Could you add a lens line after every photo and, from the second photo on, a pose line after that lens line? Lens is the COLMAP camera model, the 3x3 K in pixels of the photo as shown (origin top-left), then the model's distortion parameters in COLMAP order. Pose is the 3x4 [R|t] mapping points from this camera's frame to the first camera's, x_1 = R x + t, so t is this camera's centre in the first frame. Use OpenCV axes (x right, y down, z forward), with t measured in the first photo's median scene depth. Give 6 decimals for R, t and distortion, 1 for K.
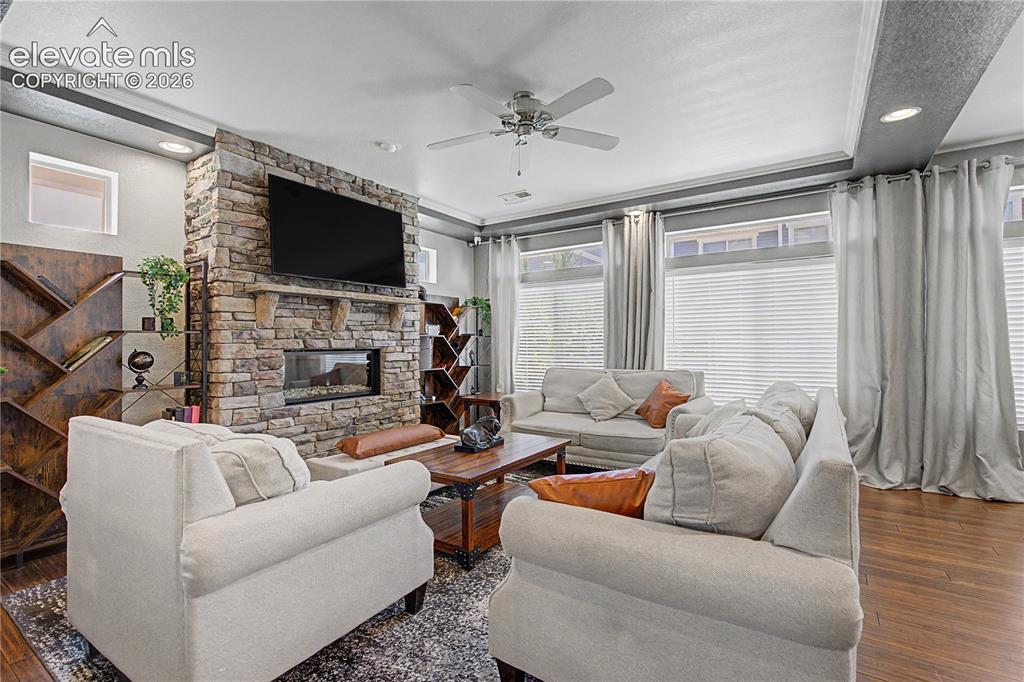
lens RADIAL K [[471.2, 0, 511.3], [0, 471.2, 340.2], [0, 0, 1]] dist [-0.004563, 0.000423]
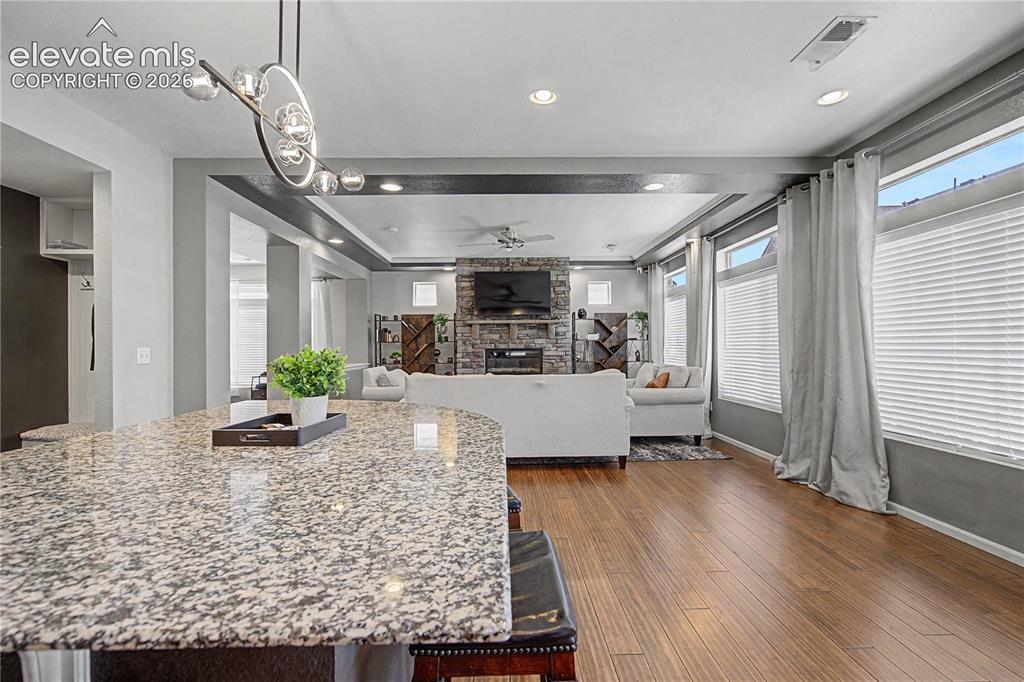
lens RADIAL K [[471.2, 0, 513.9], [0, 471.2, 345.7], [0, 0, 1]] dist [-0.004563, 0.000423]
pose [[0.566545, -0.003066, -0.824025, 1.285848], [0.013859, 0.999887, 0.005808, -0.005551], [0.823914, -0.014711, 0.566523, -0.123528]]
